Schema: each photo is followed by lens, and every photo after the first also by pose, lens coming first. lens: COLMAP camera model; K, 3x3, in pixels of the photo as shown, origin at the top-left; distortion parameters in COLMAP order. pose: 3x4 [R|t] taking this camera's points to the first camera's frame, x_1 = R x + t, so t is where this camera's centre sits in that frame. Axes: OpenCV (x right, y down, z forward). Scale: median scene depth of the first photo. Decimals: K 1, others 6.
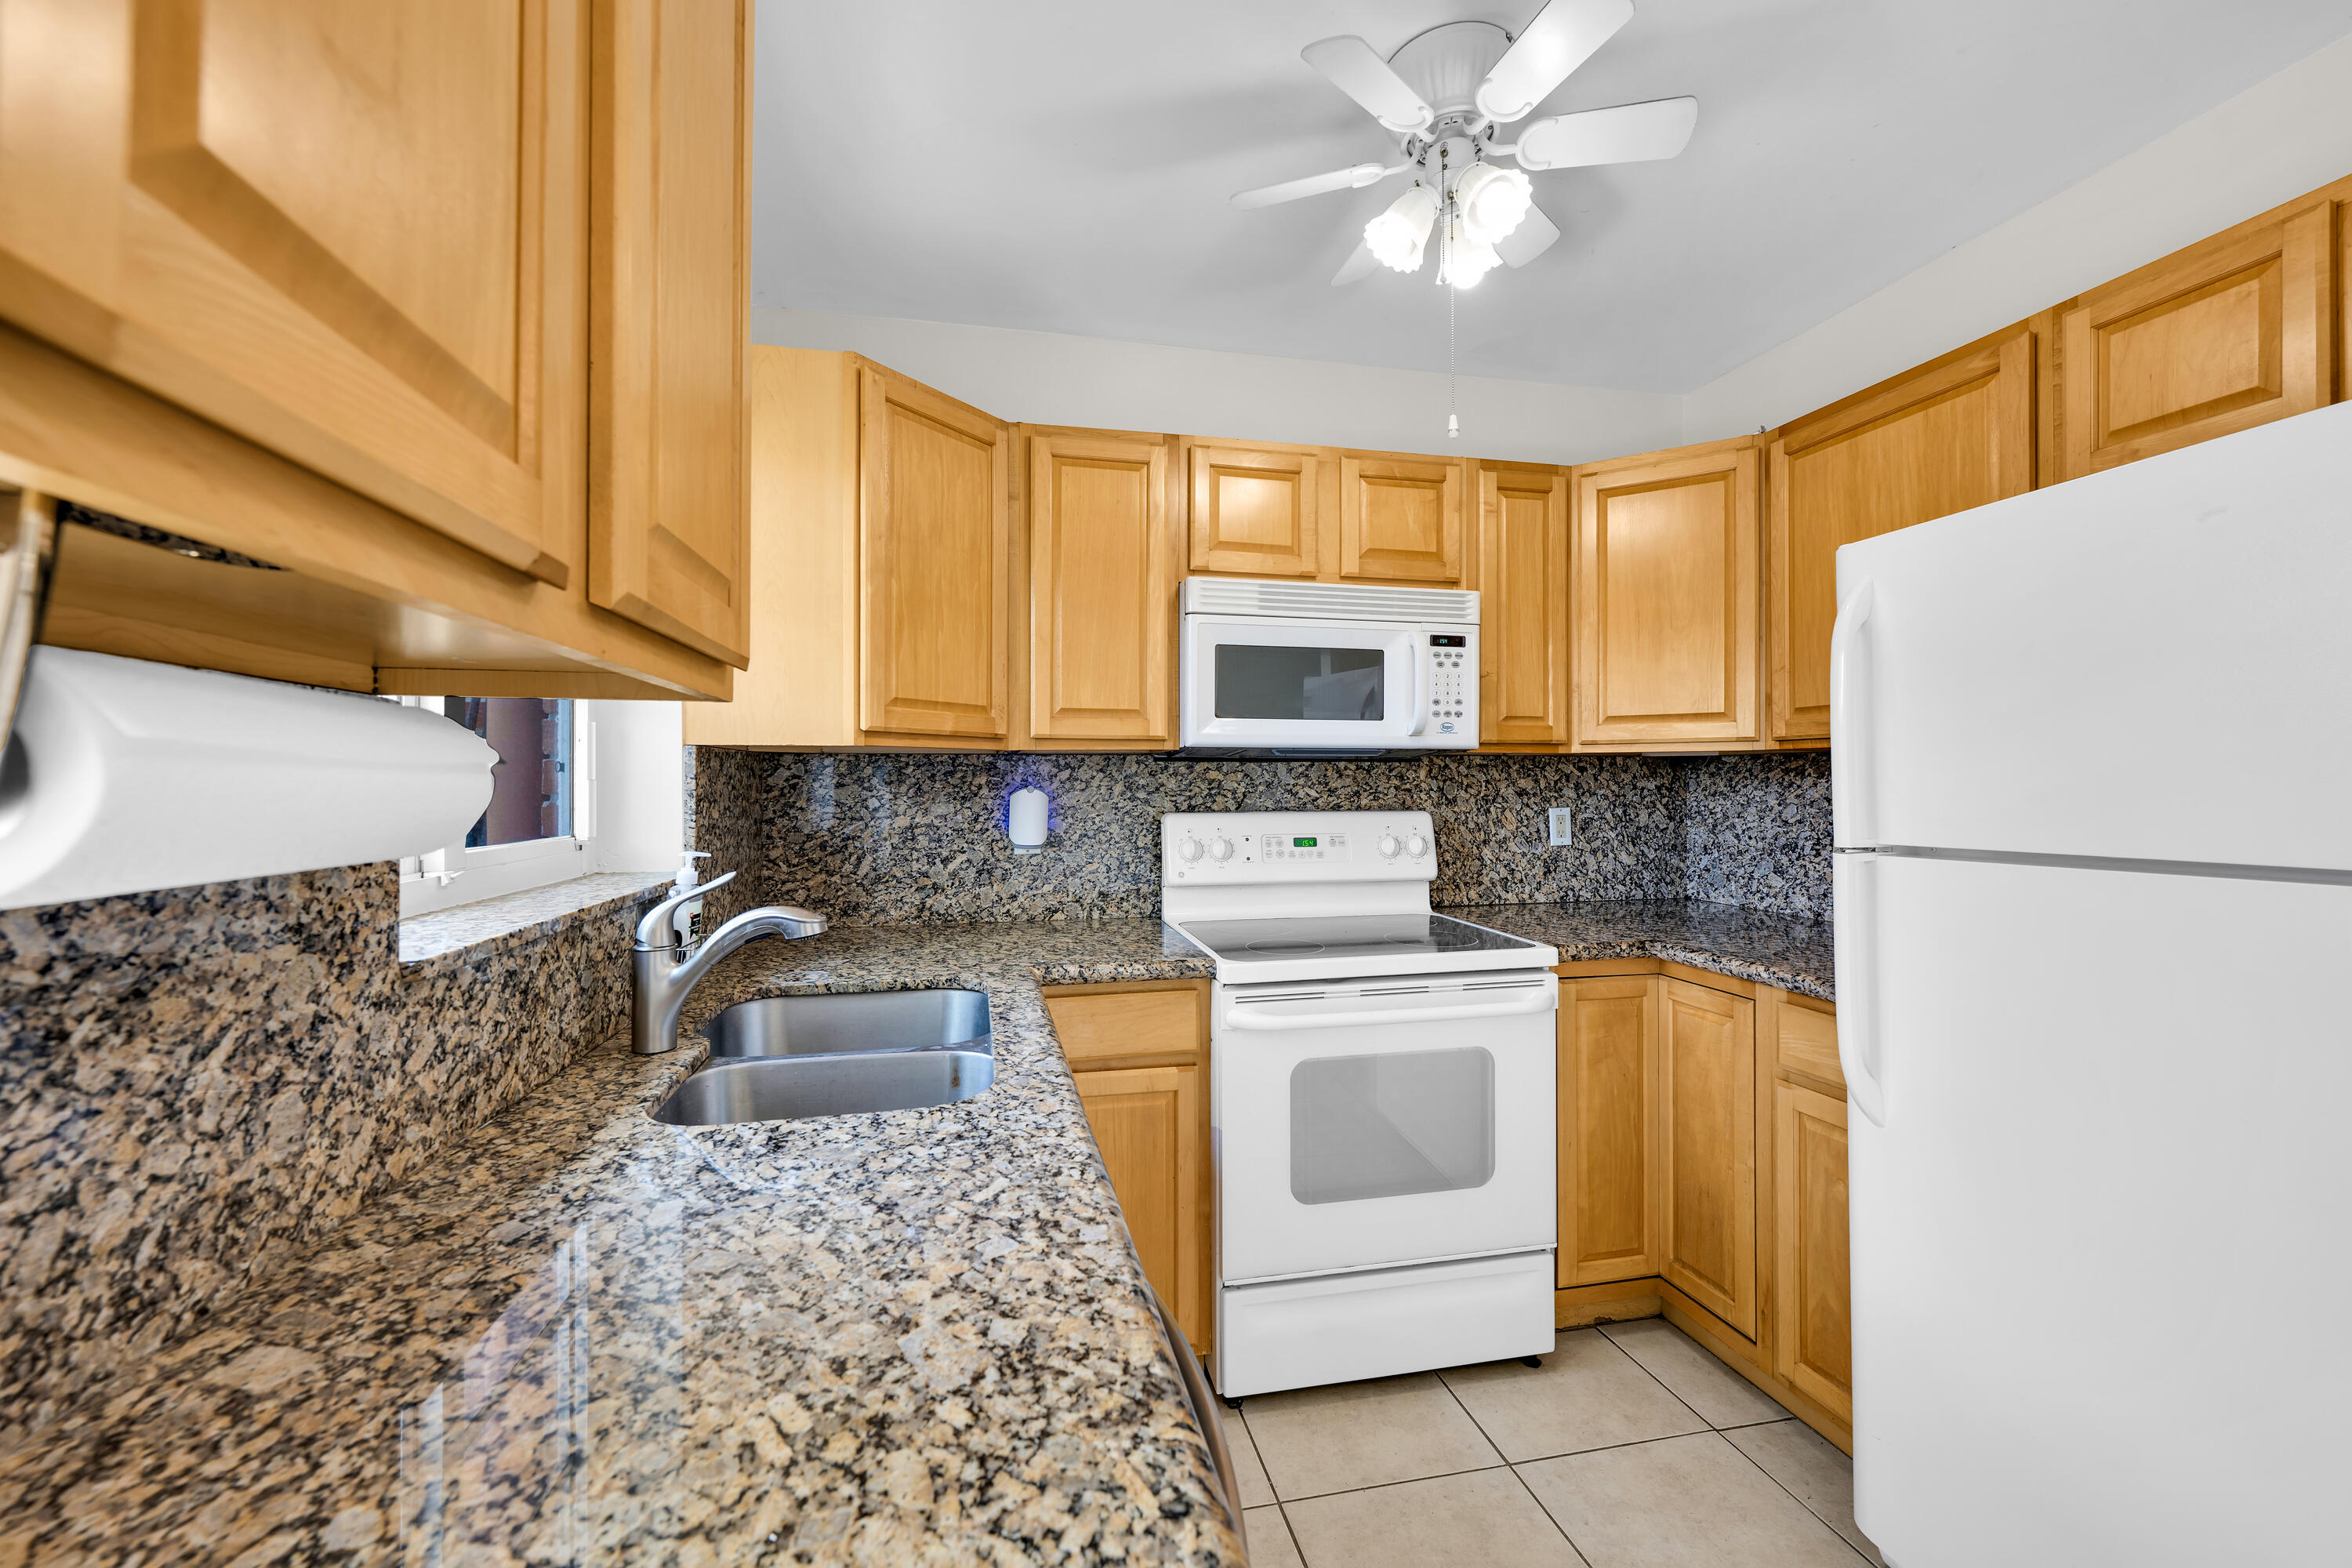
lens RADIAL K [[928.6, 0, 1168.4], [0, 928.6, 779.4], [0, 0, 1]] dist [-0.007026, -0.000432]
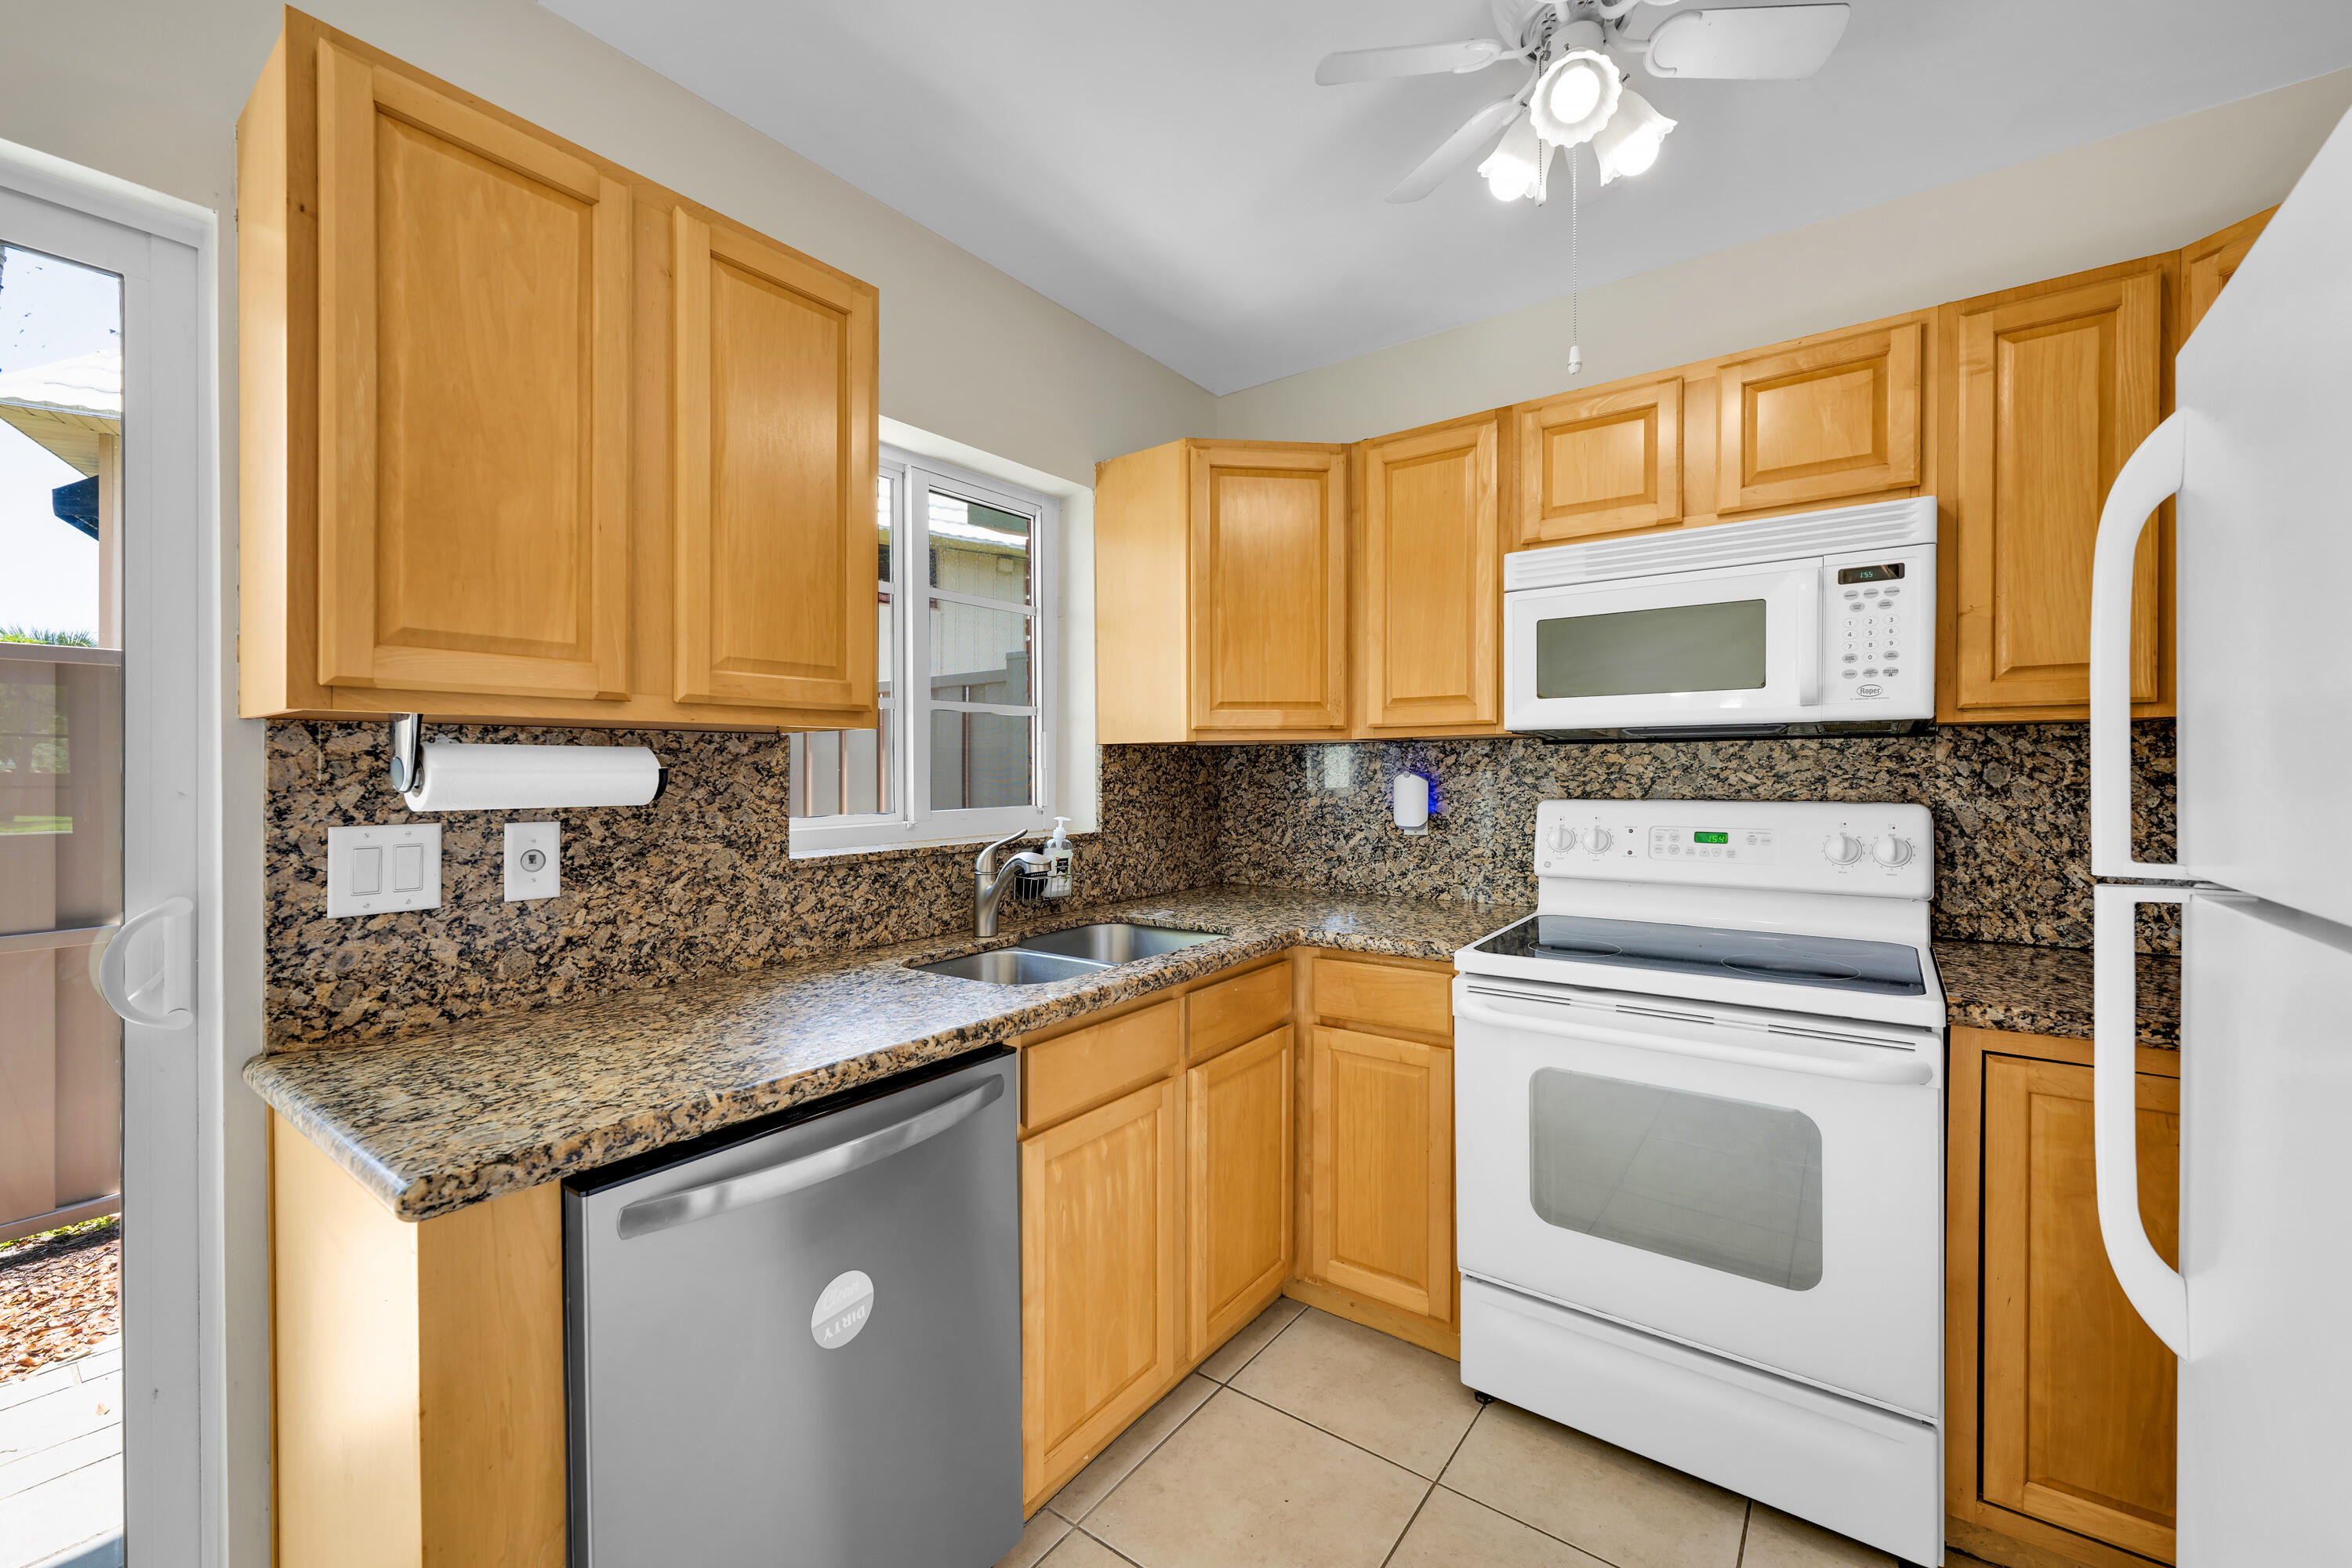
lens RADIAL K [[928.6, 0, 1168.4], [0, 928.6, 779.4], [0, 0, 1]] dist [-0.007026, -0.000432]
pose [[0.659445, 0.005252, -0.751735, 0.504179], [0.010256, 0.999820, 0.015982, -0.003426], [0.751683, -0.018249, 0.659272, 0.096085]]
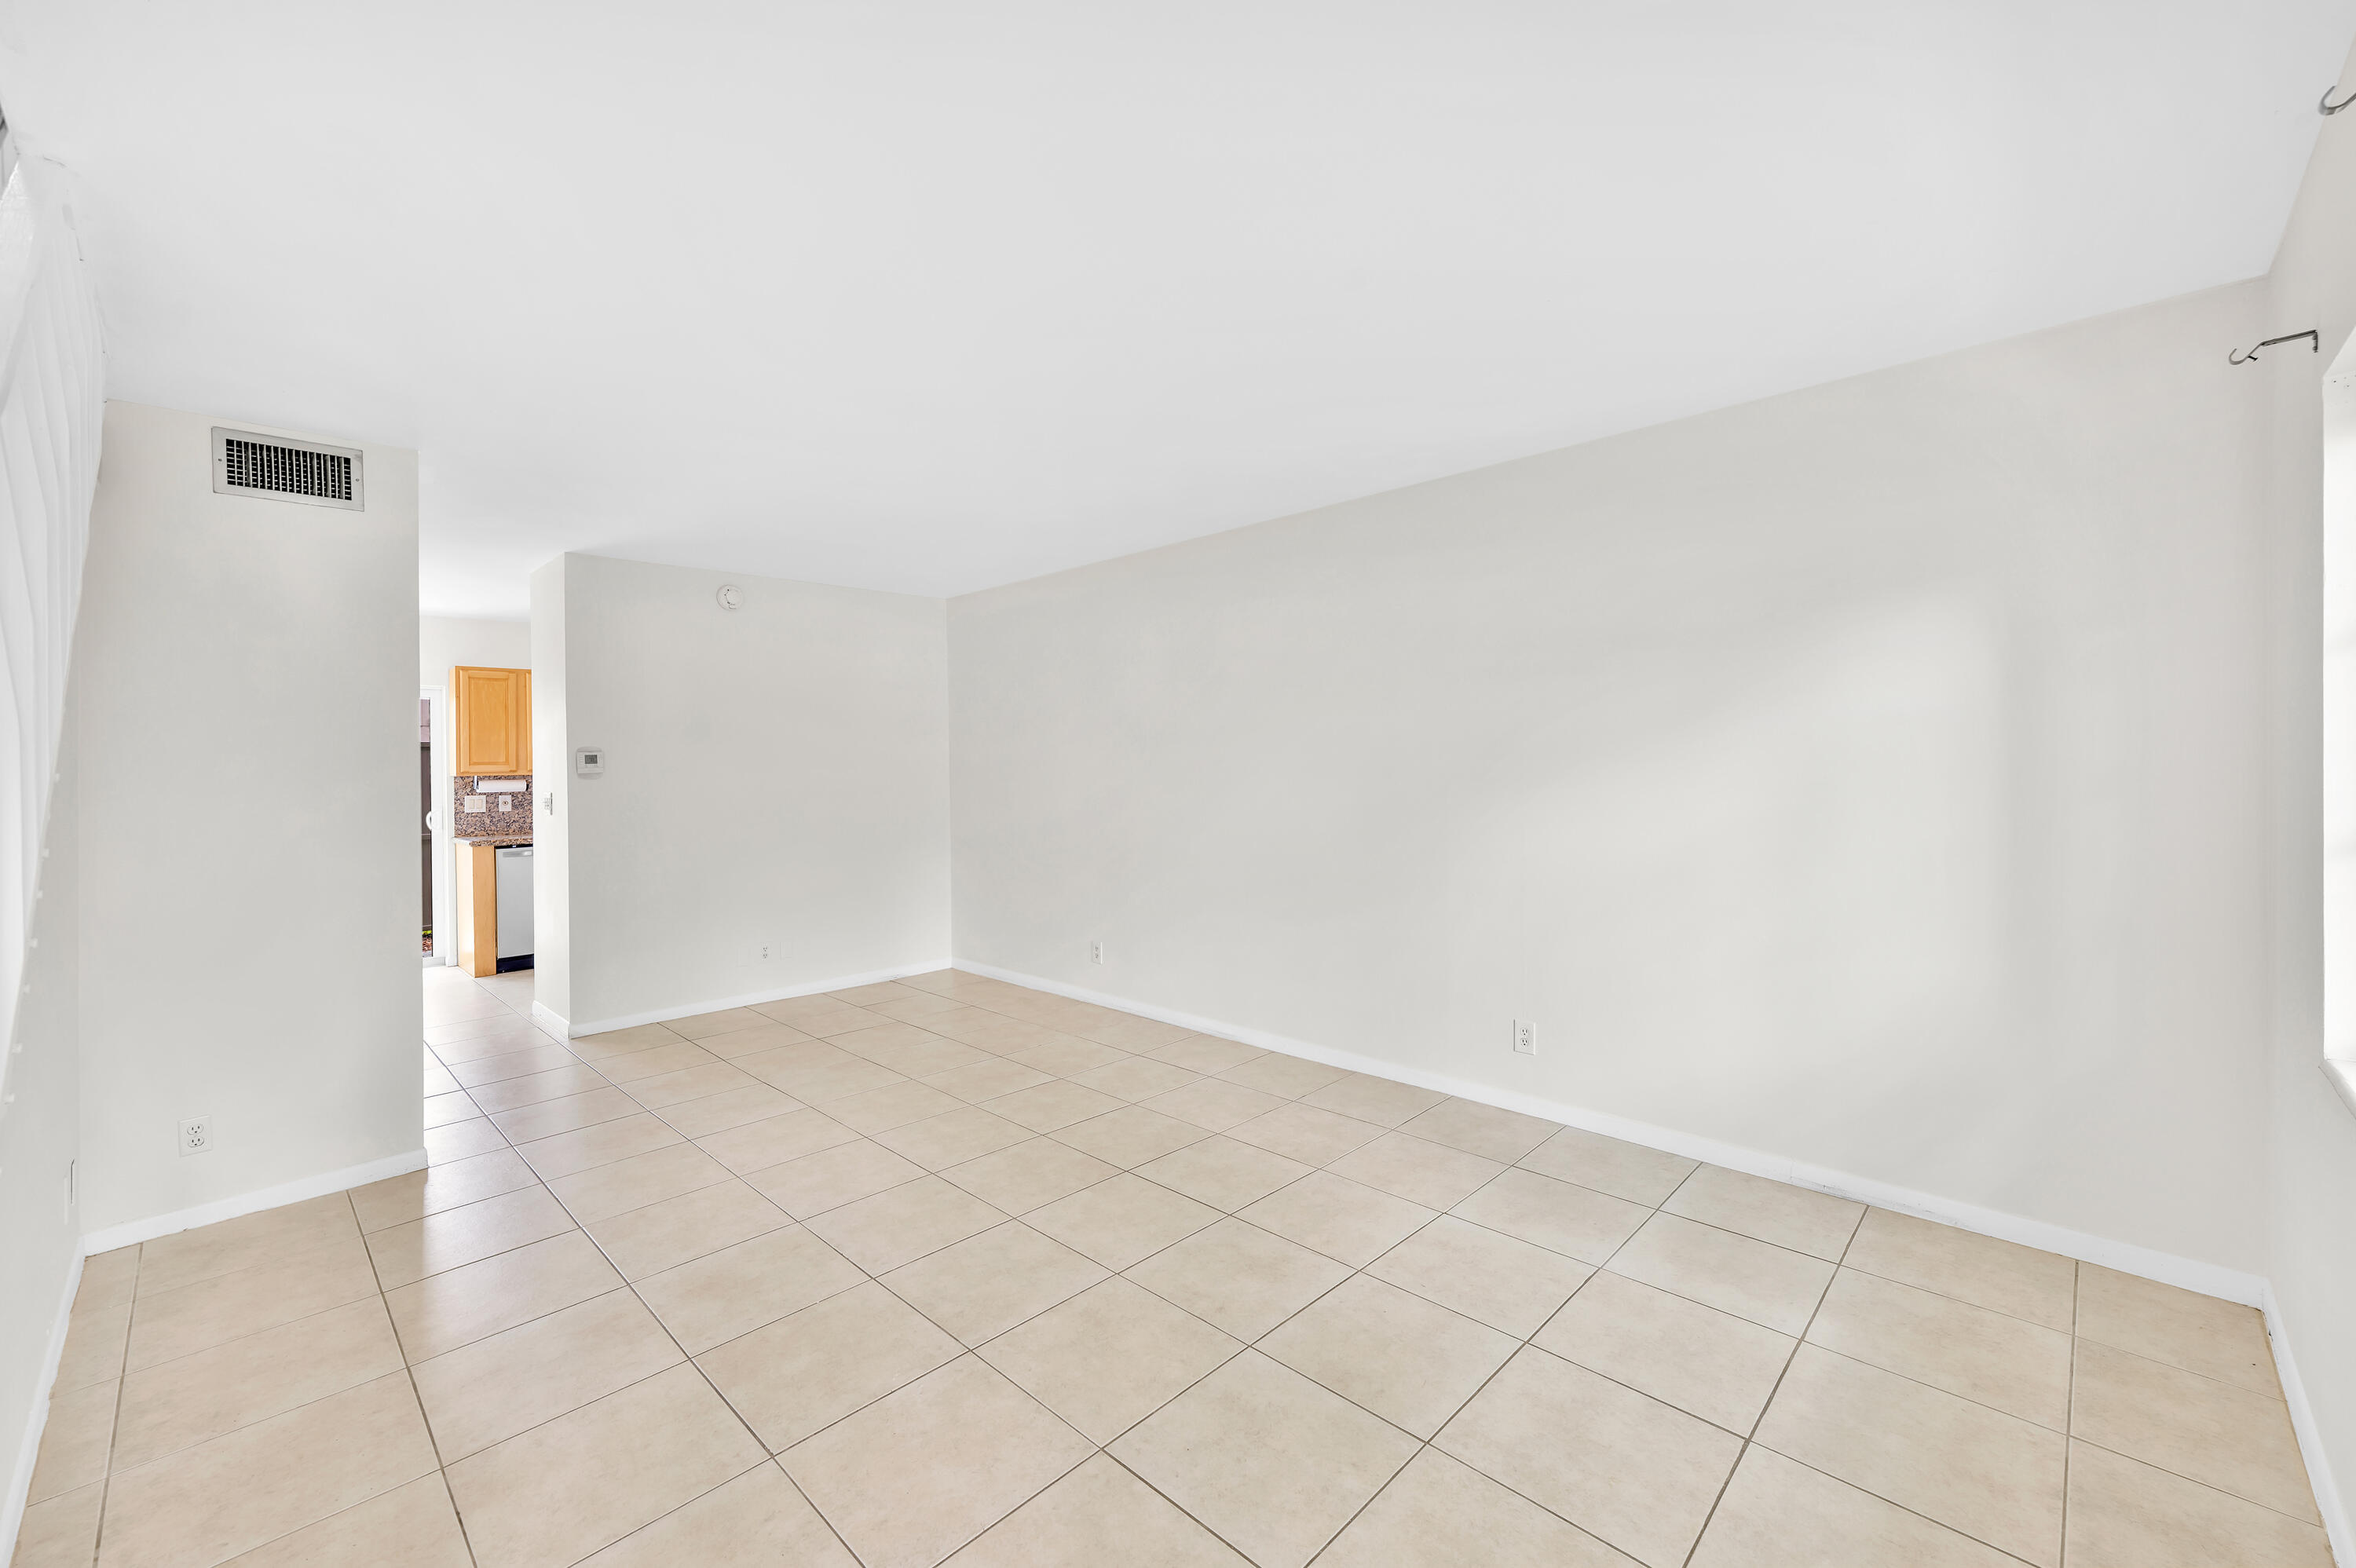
lens RADIAL K [[930.1, 0, 1170.4], [0, 930.1, 779.4], [0, 0, 1]] dist [-0.007026, -0.000432]
pose [[0.564348, 0.013956, -0.825419, 3.480881], [0.012072, 0.999611, 0.025154, -0.070243], [0.825449, -0.024160, 0.563959, 0.275125]]
